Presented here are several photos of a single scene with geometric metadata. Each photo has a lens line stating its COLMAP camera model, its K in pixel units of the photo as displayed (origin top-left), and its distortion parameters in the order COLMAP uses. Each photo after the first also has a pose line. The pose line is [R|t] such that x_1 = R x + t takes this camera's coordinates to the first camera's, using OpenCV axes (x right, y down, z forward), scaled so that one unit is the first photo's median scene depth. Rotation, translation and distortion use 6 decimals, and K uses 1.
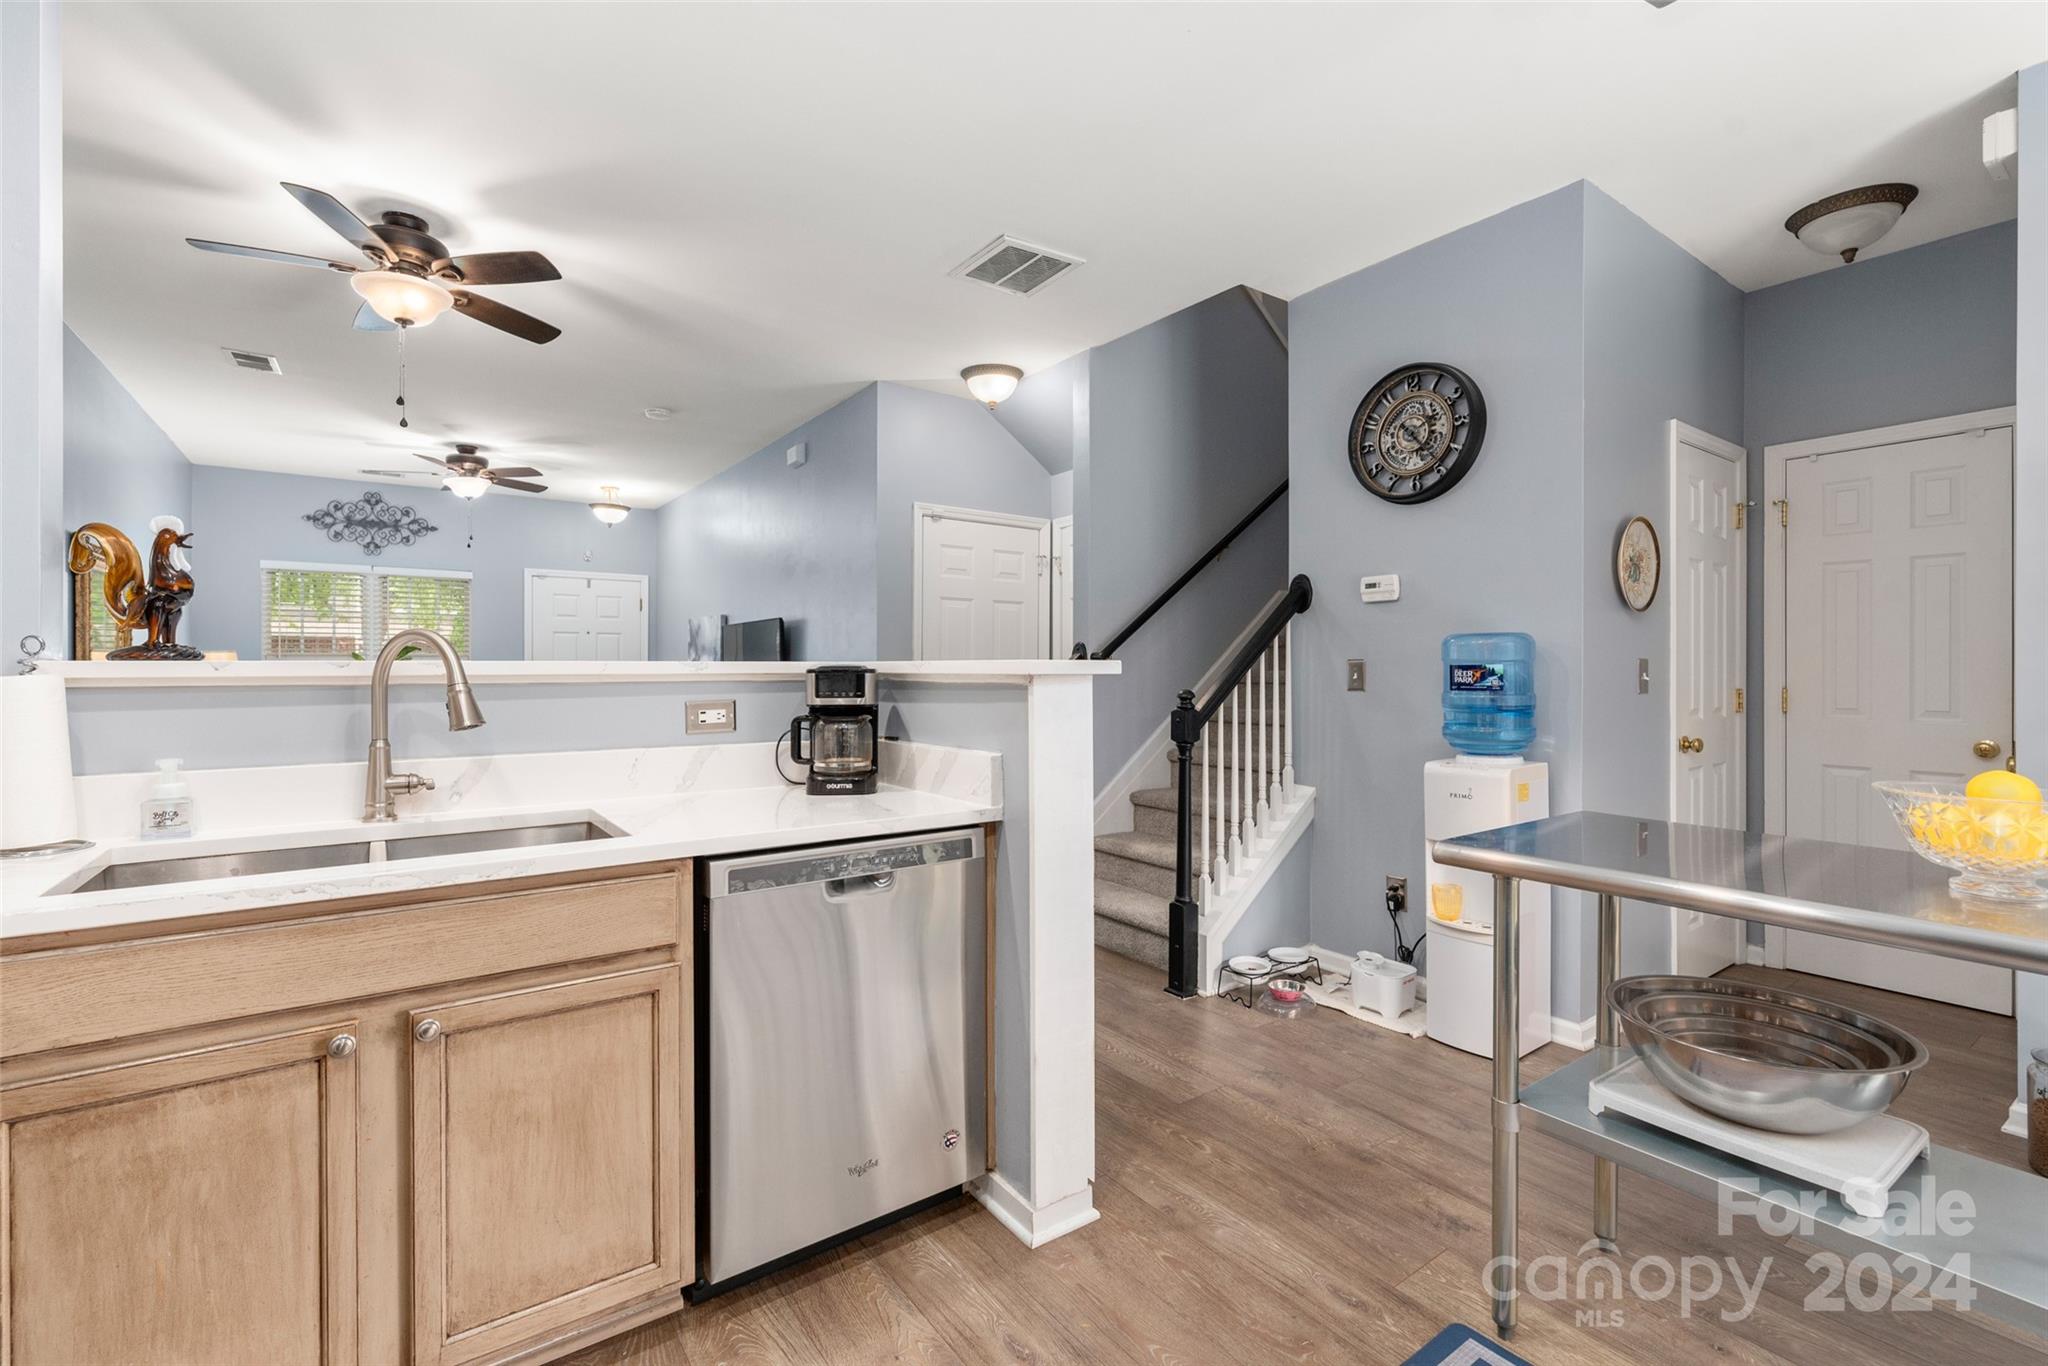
lens RADIAL K [[900.1, 0, 1018.7], [0, 900.1, 669.9], [0, 0, 1]] dist [0.001406, 0.000233]
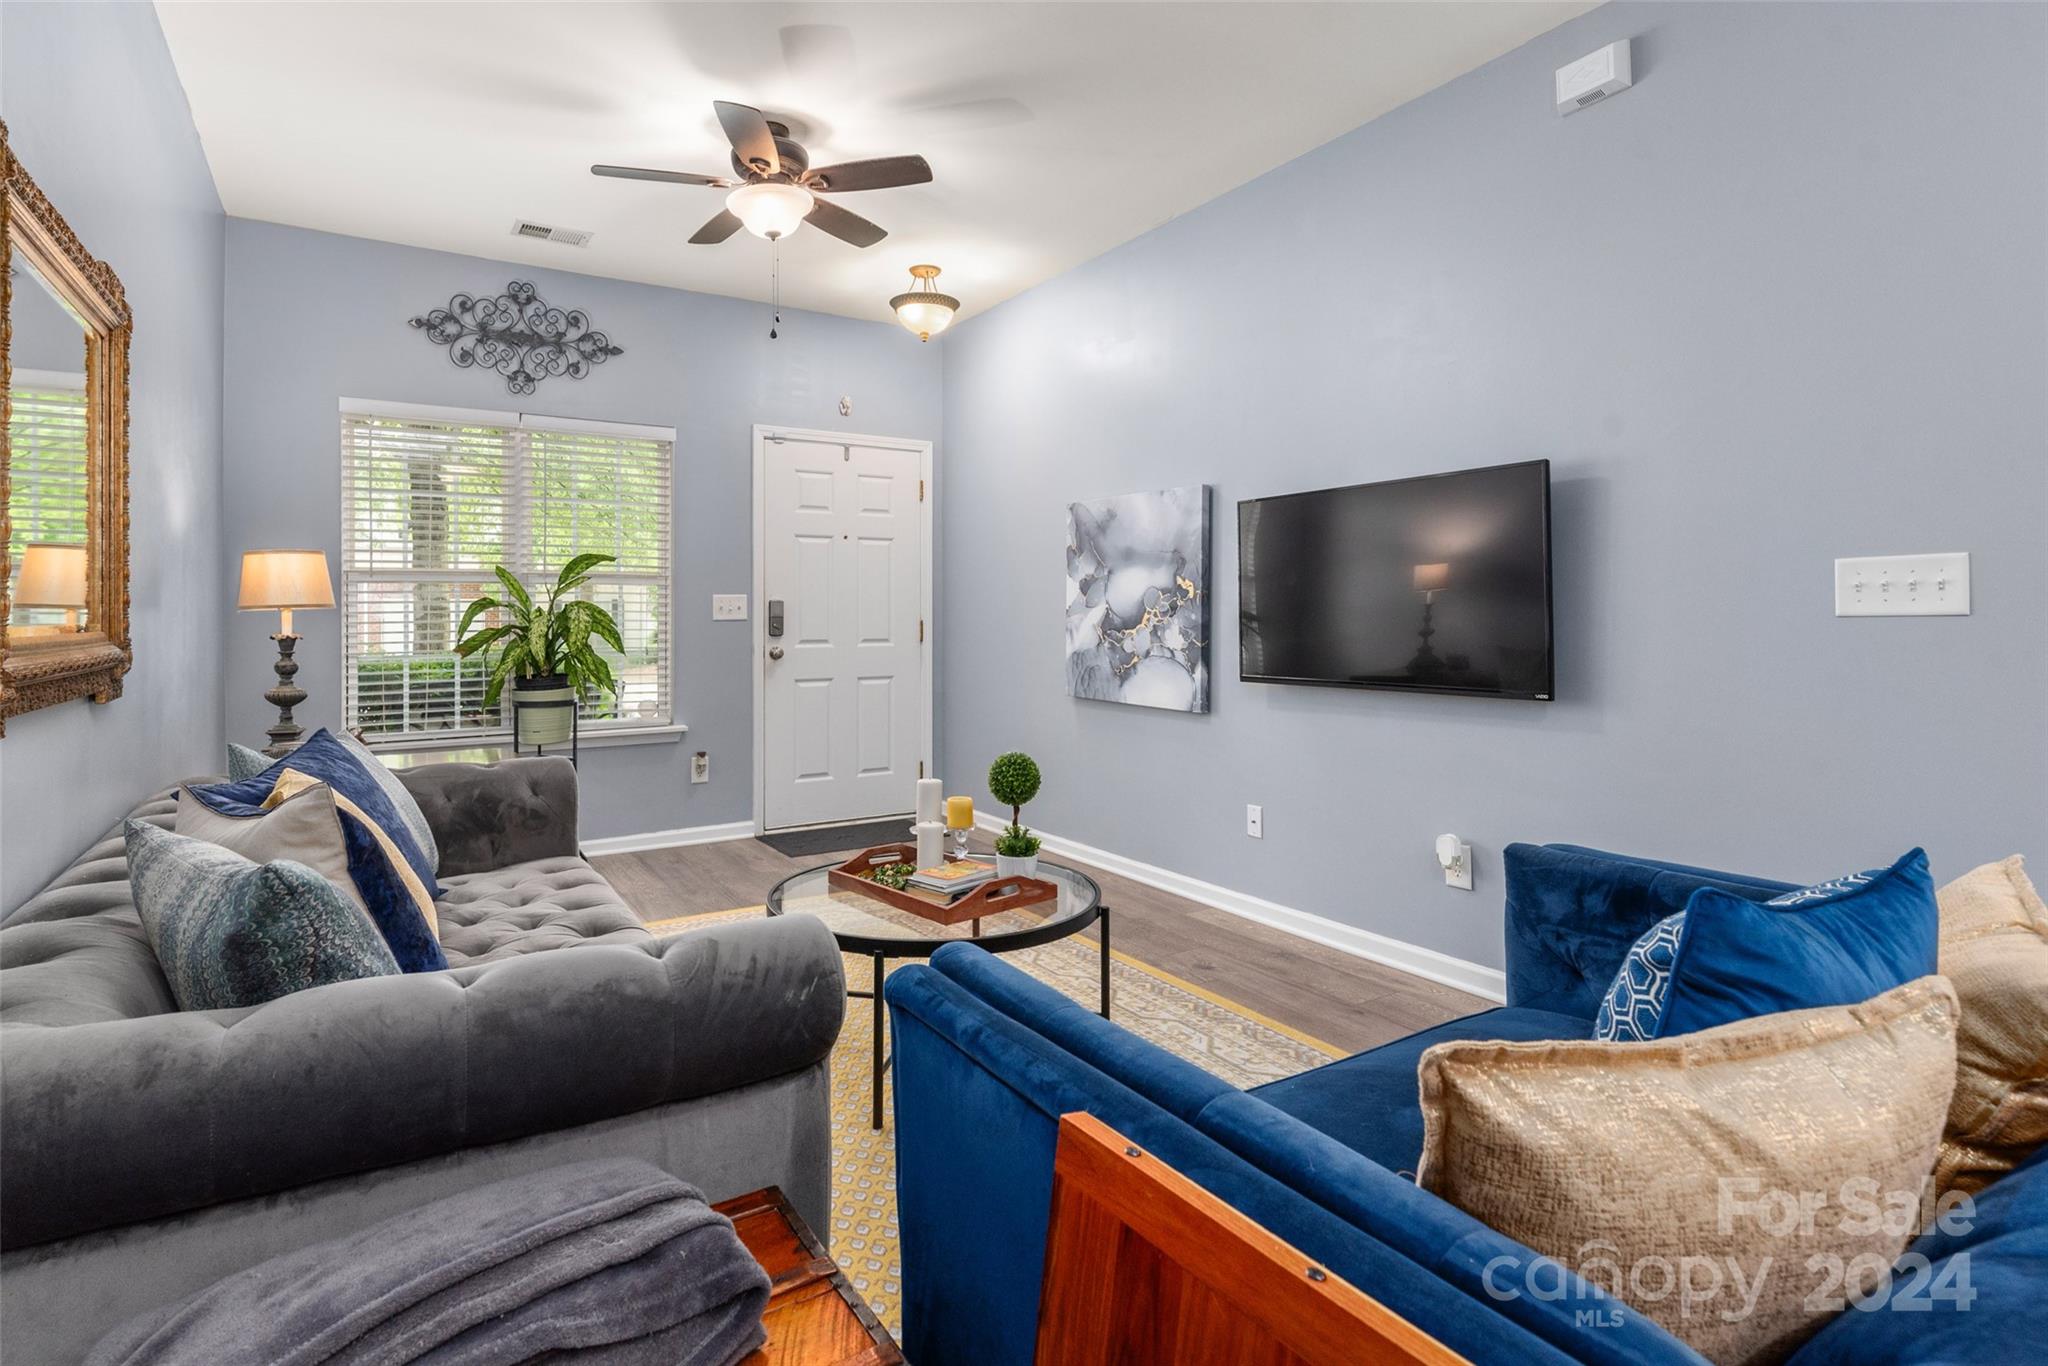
lens RADIAL K [[1017.4, 0, 985.9], [0, 1017.4, 610.0], [0, 0, 1]] dist [-0.000048, -0.000391]
pose [[0.997676, -0.005091, -0.067940, -0.779905], [0.004801, 0.999979, -0.004426, 0.022056], [0.067962, 0.004090, 0.997680, 0.784267]]
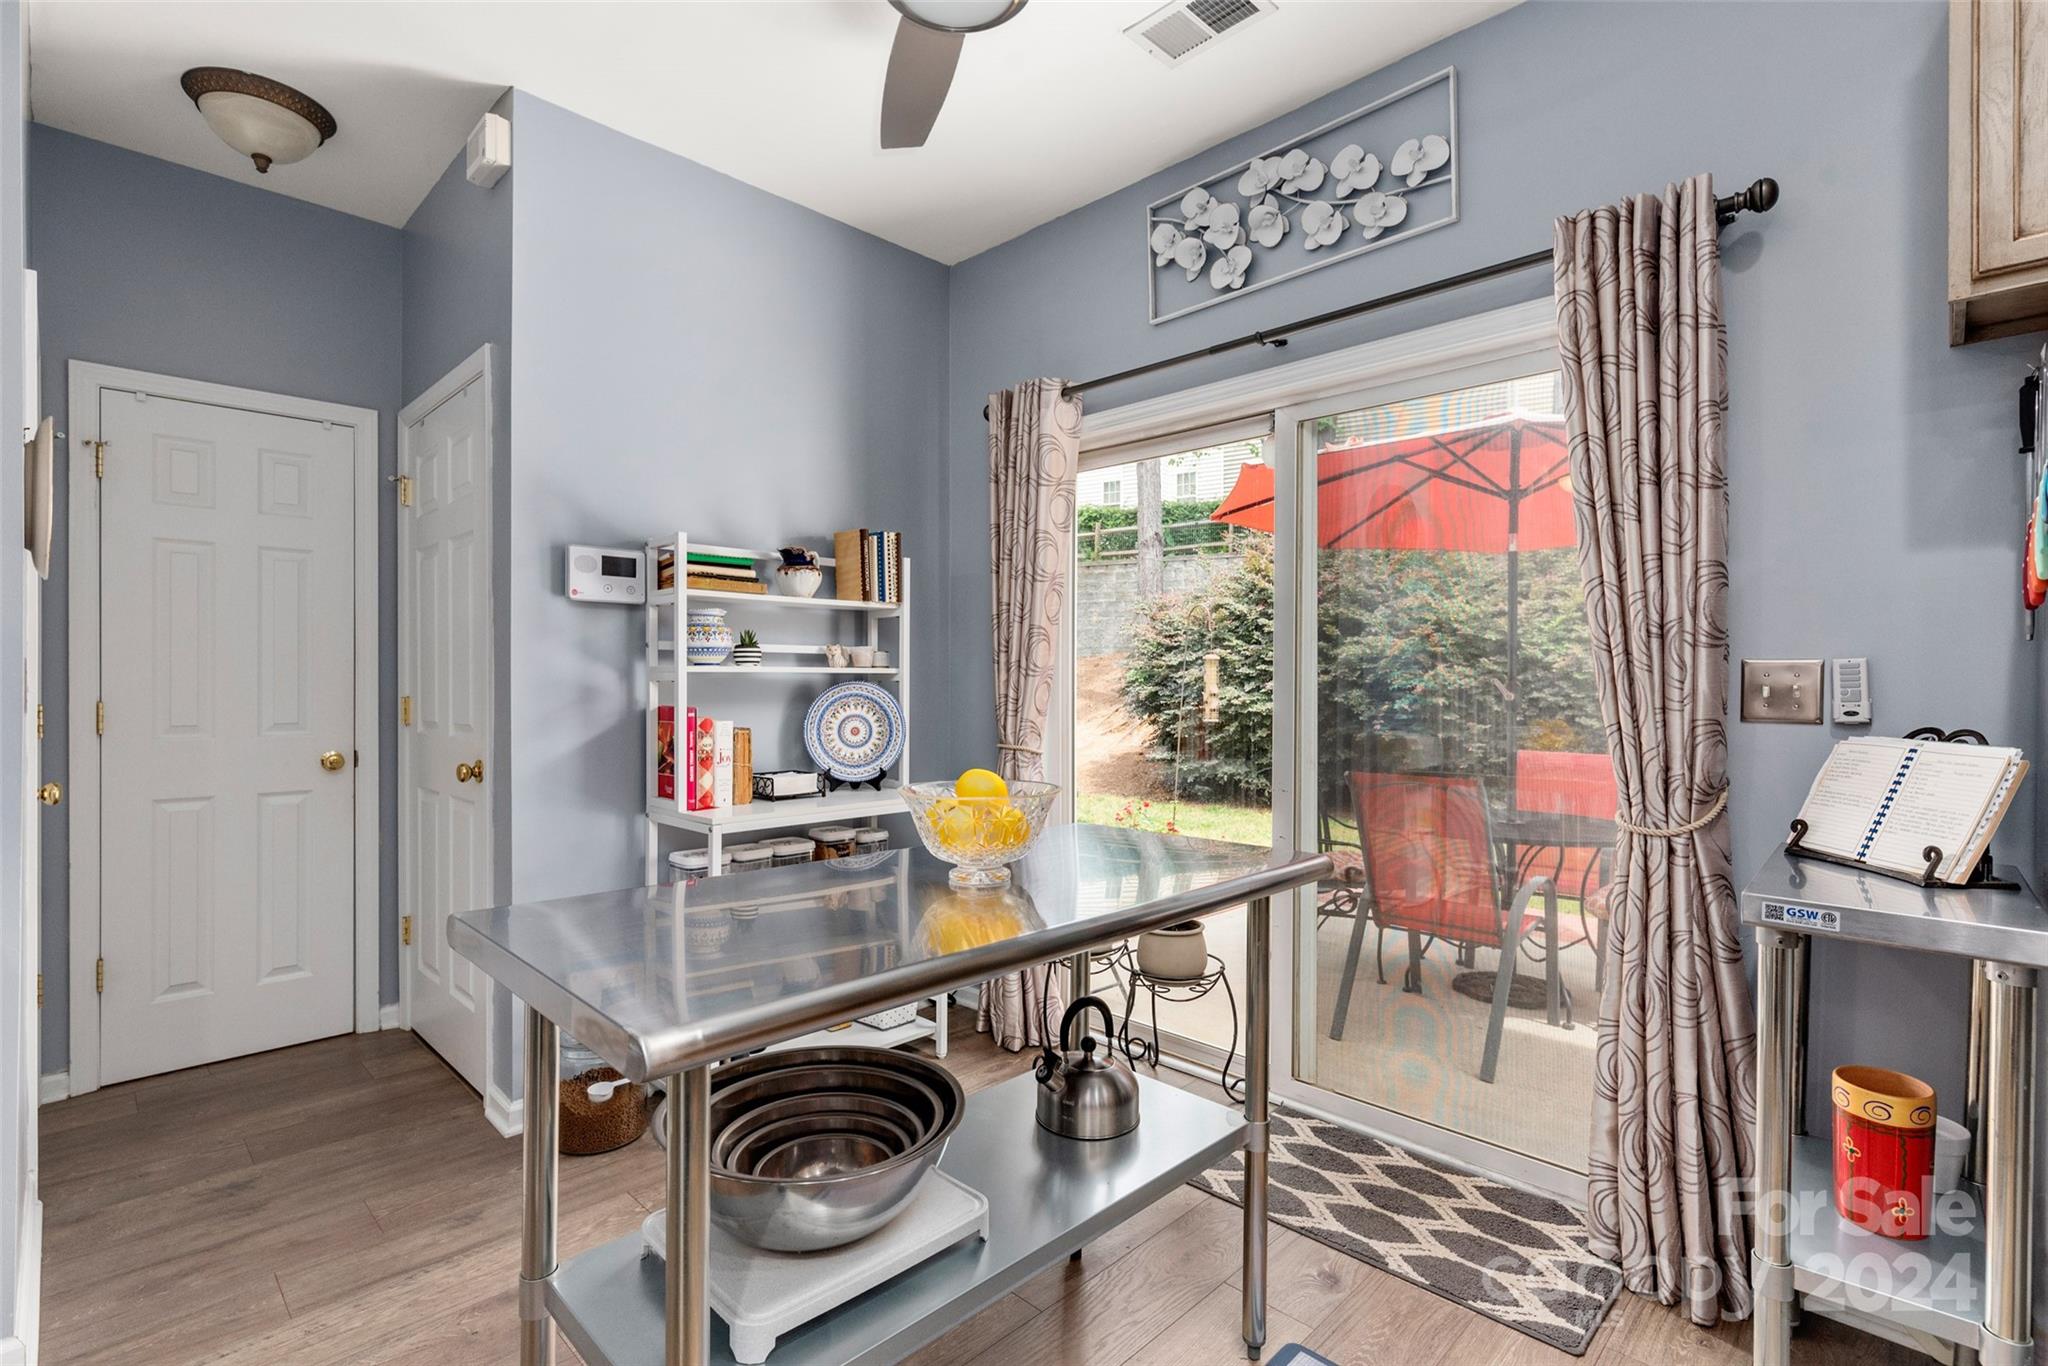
lens RADIAL K [[952.2, 0, 1024.0], [0, 952.2, 683.0], [0, 0, 1]] dist [-0.001499, -0.000337]
pose [[-0.166993, -0.001846, 0.985956, -0.028090], [-0.003799, 0.999992, 0.001229, 0.001463], [-0.985951, -0.003541, -0.166999, 0.399532]]
